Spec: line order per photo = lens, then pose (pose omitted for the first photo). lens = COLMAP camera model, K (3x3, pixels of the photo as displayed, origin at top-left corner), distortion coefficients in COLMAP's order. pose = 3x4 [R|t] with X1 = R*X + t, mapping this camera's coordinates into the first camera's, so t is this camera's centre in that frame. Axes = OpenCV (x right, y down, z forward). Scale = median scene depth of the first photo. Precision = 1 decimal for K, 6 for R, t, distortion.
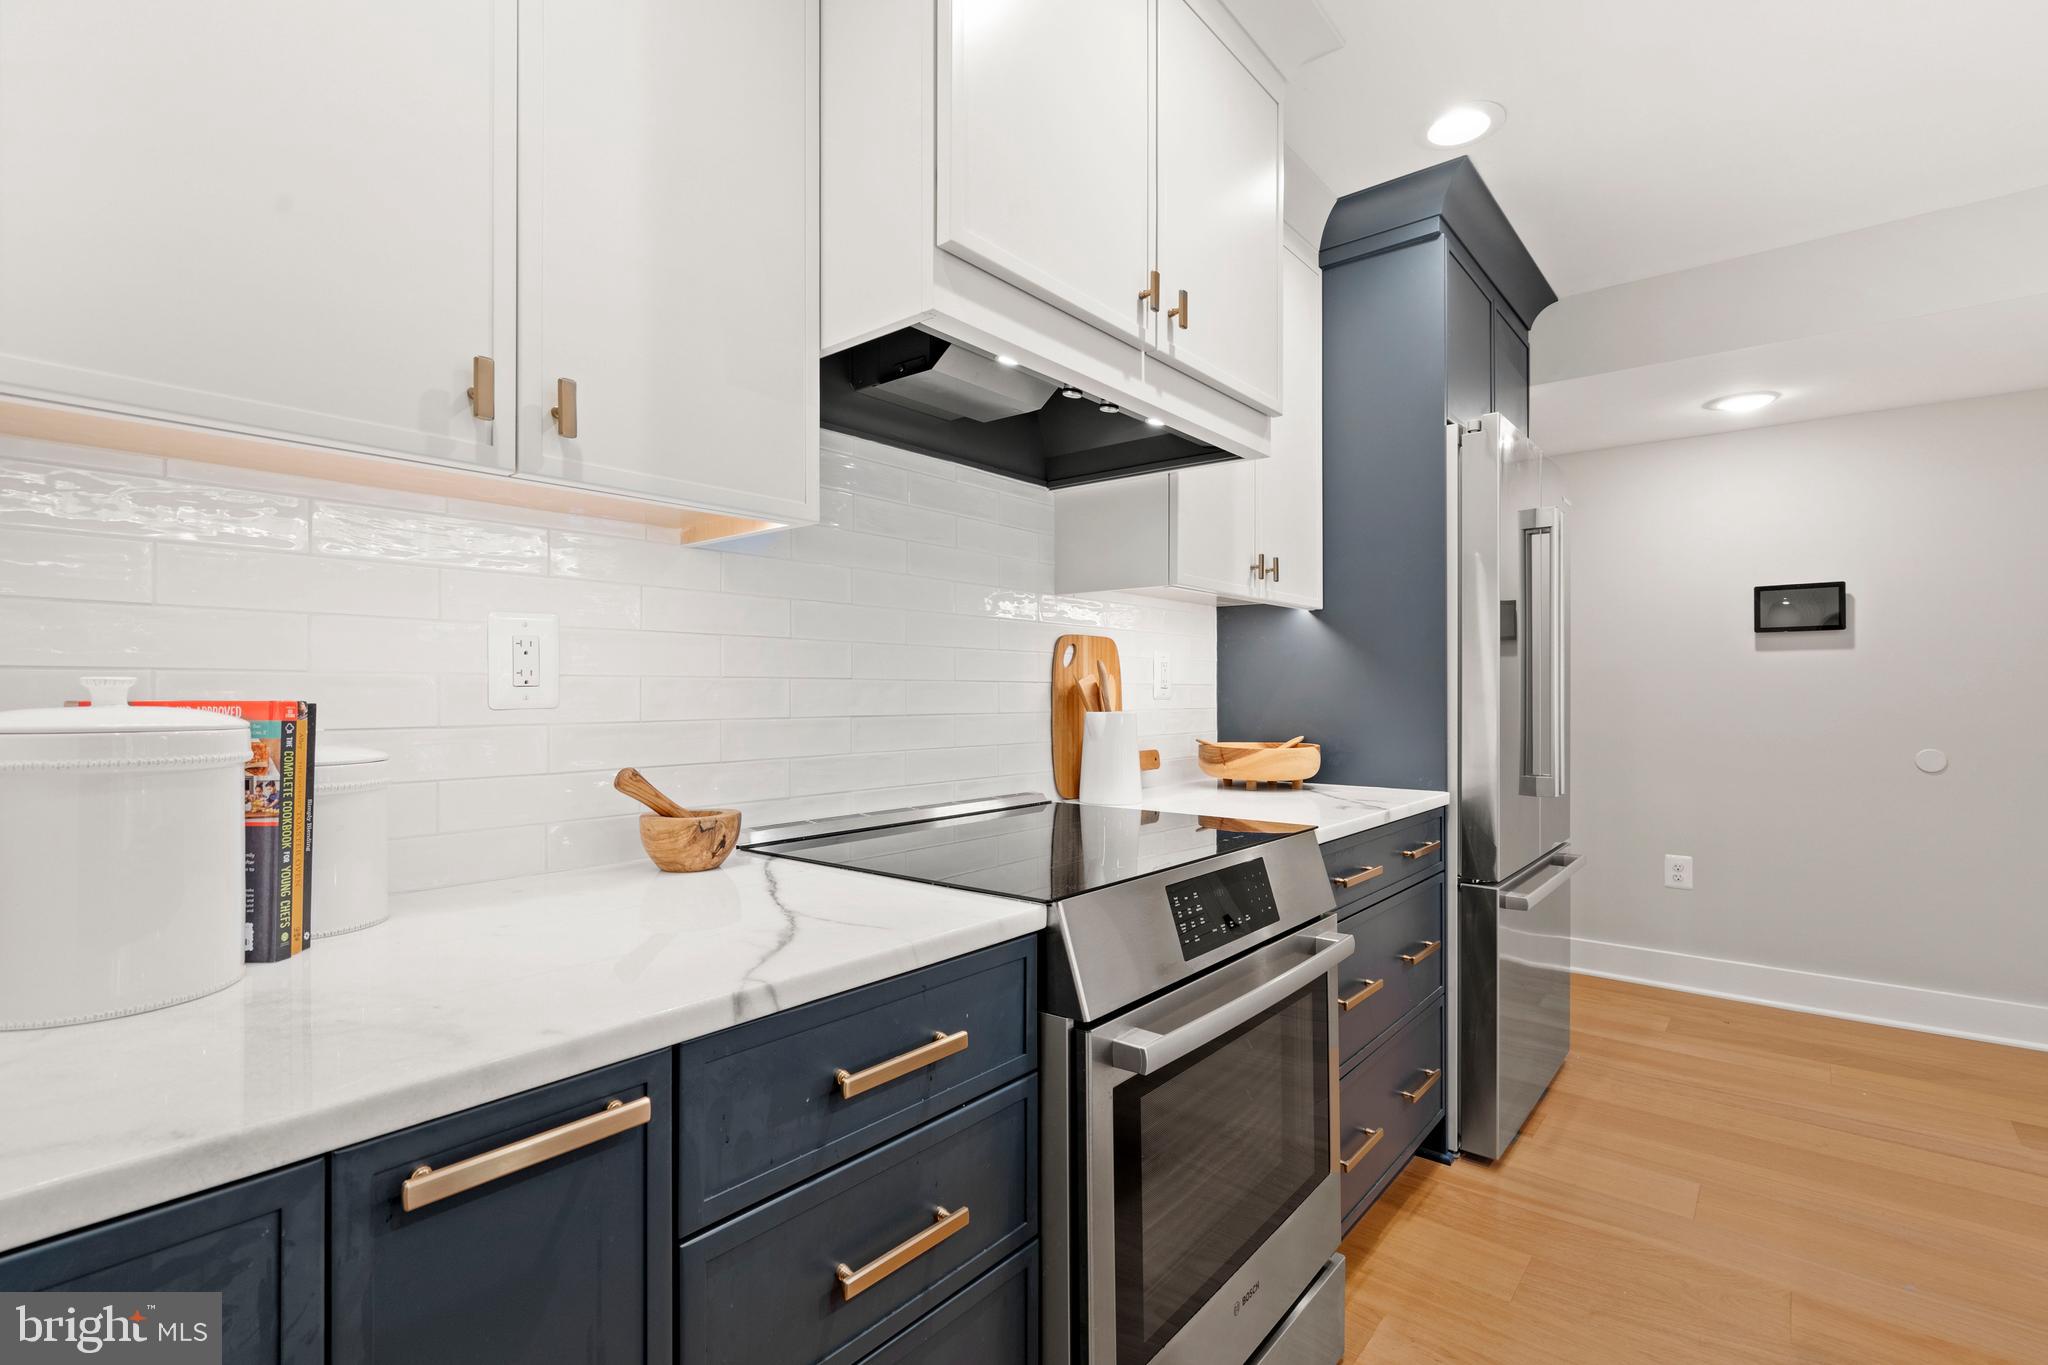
lens RADIAL K [[954.9, 0, 1032.2], [0, 954.9, 685.0], [0, 0, 1]] dist [-0.015134, 0.000009]
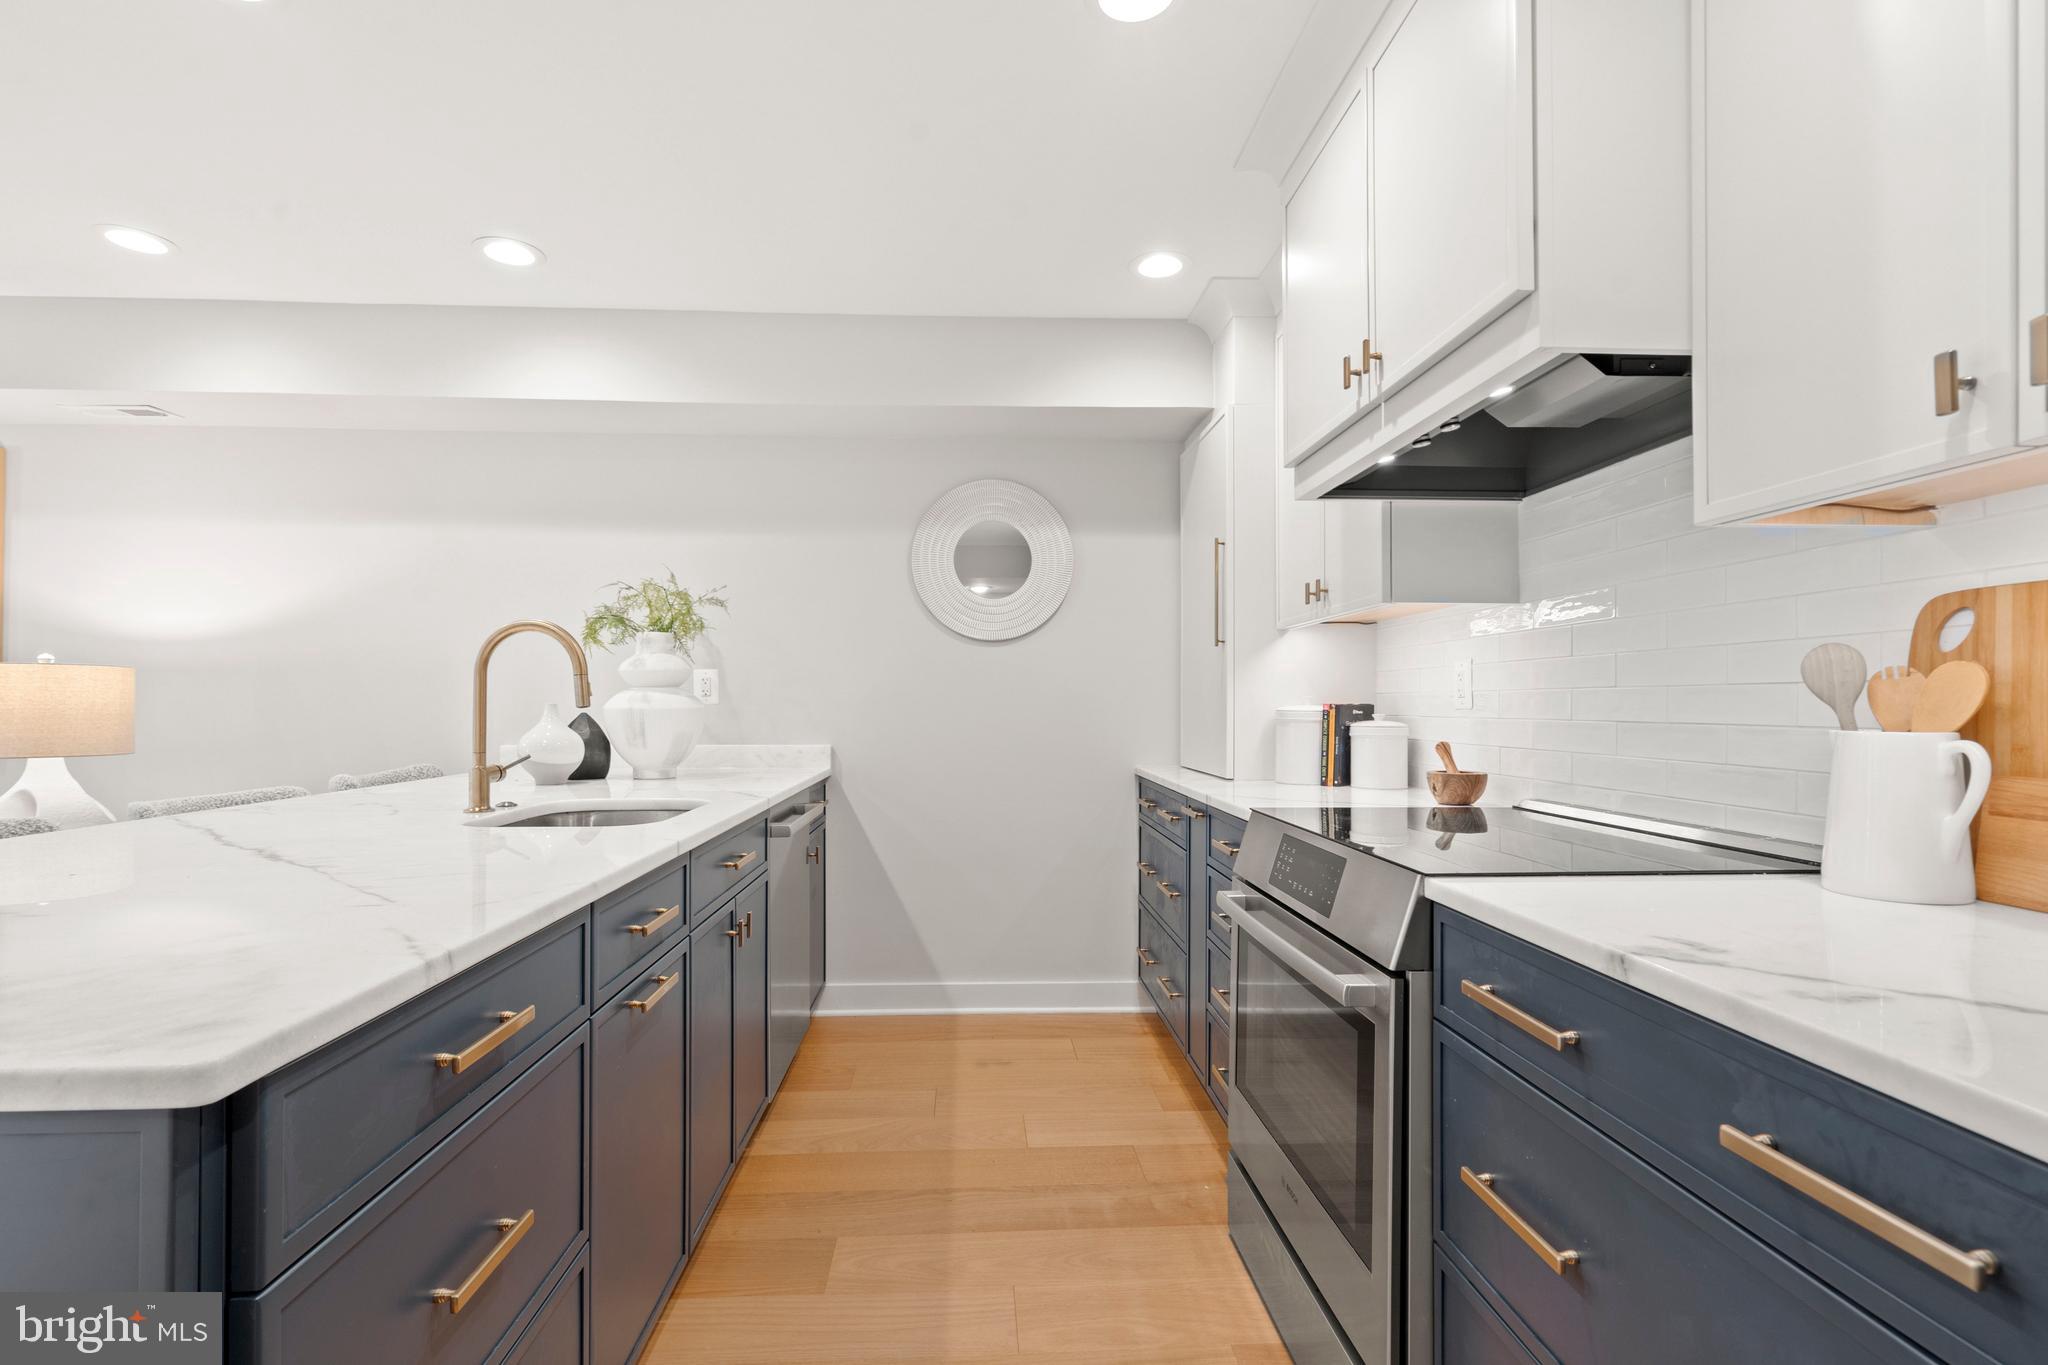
lens RADIAL K [[939.7, 0, 1019.9], [0, 939.7, 701.3], [0, 0, 1]] dist [-0.005507, 0.001760]
pose [[-0.734844, -0.000070, -0.678236, 1.203059], [0.008597, 0.999919, -0.009418, 0.017251], [0.678182, -0.012751, -0.734783, 1.528975]]
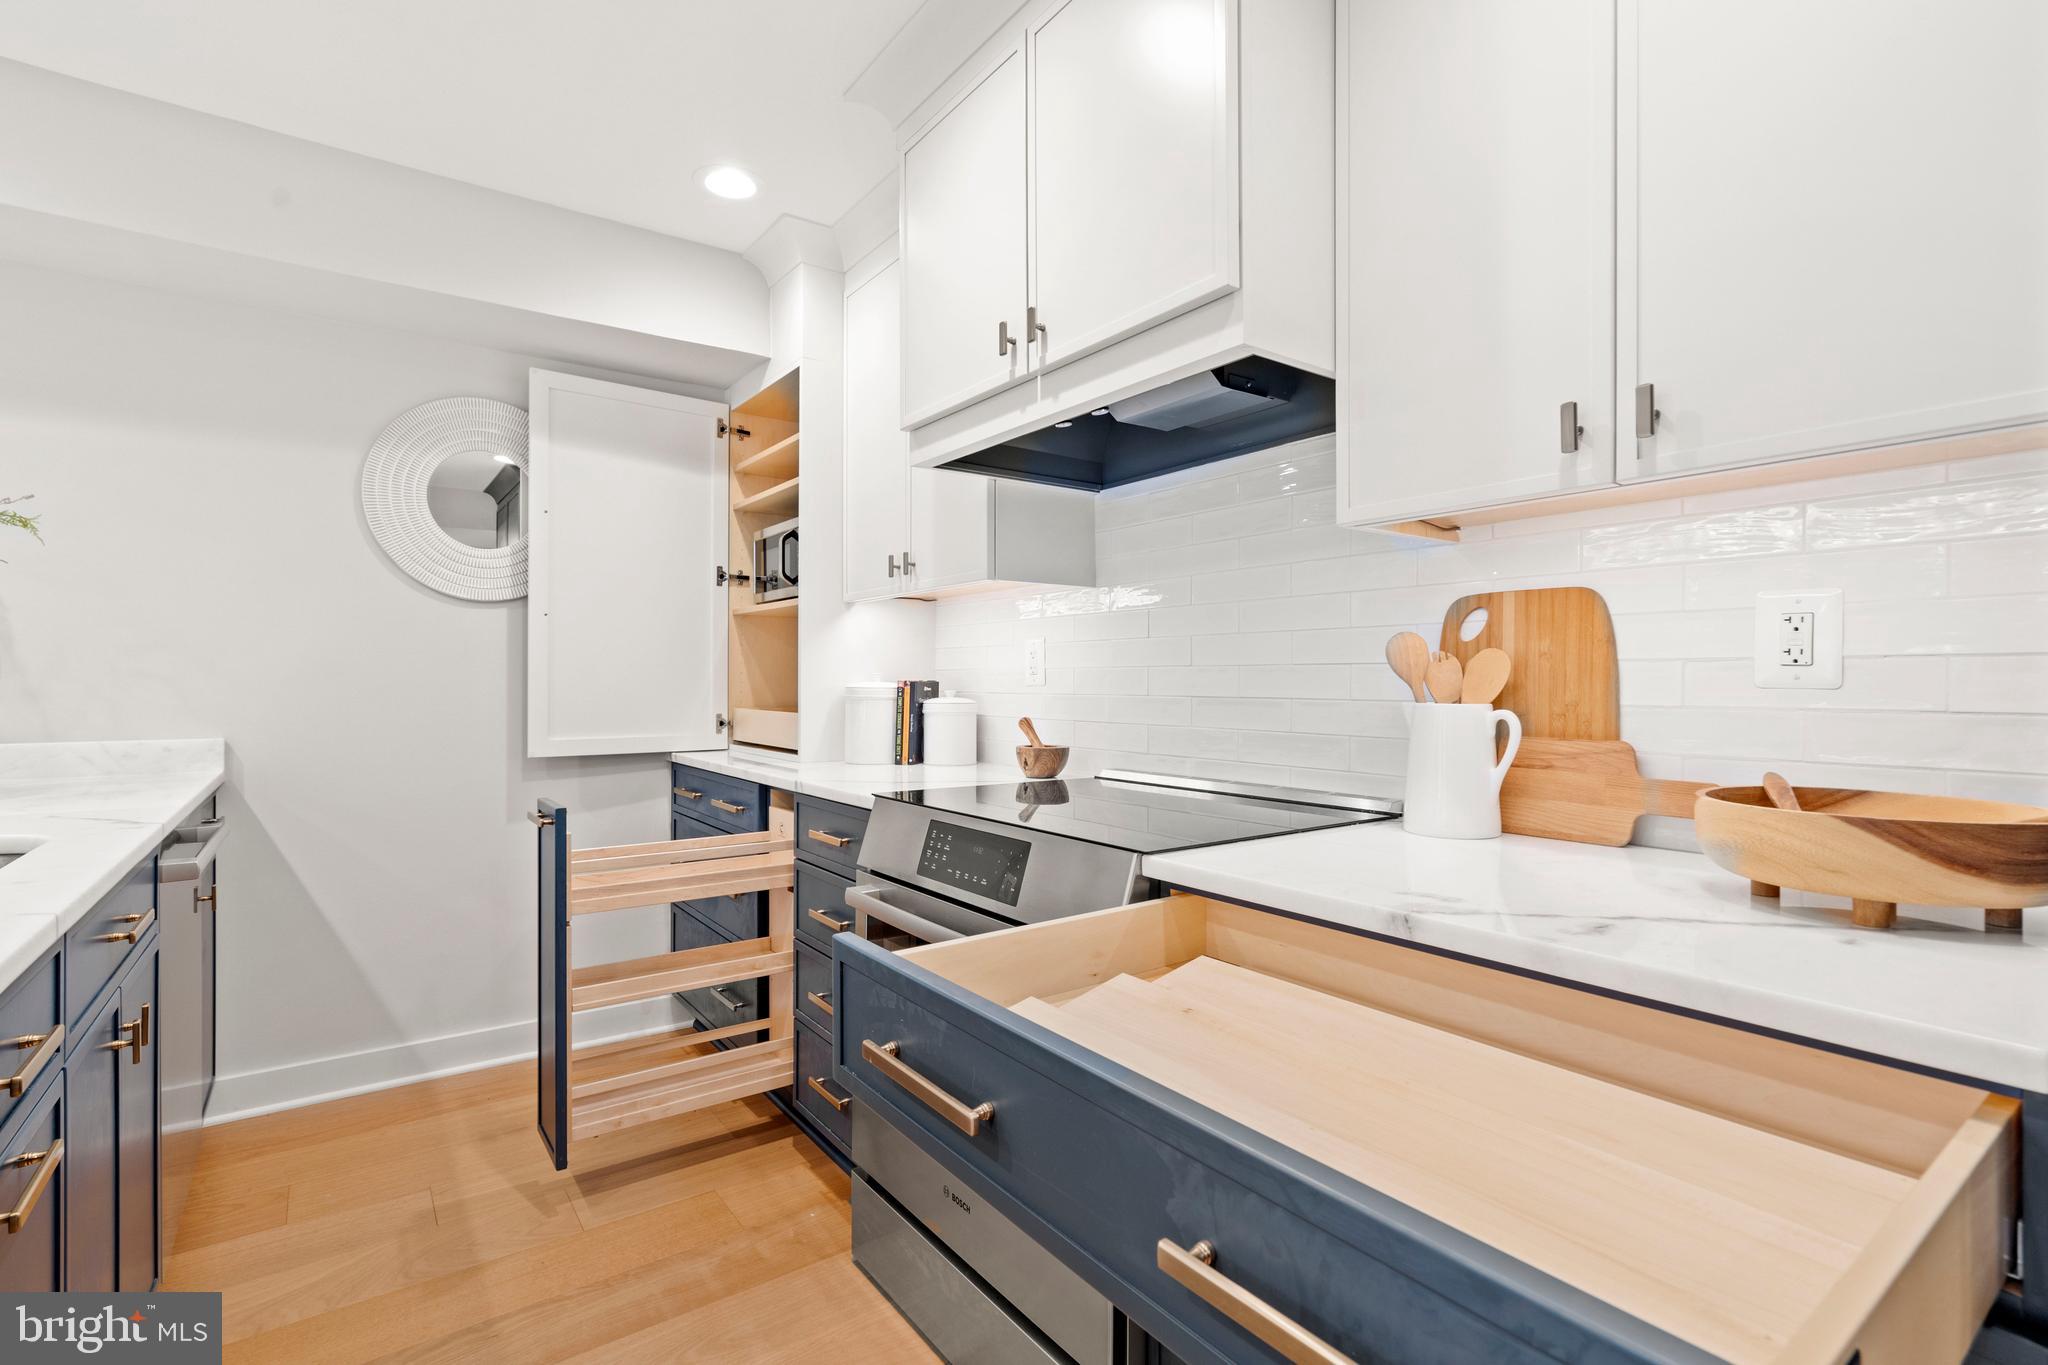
lens RADIAL K [[939.7, 0, 1013.1], [0, 939.7, 682.0], [0, 0, 1]] dist [-0.005507, 0.001760]
pose [[-0.250805, 0.002703, -0.968034, 1.206178], [0.009821, 0.999952, 0.000248, 0.013975], [0.967988, -0.009445, -0.250819, 1.246856]]
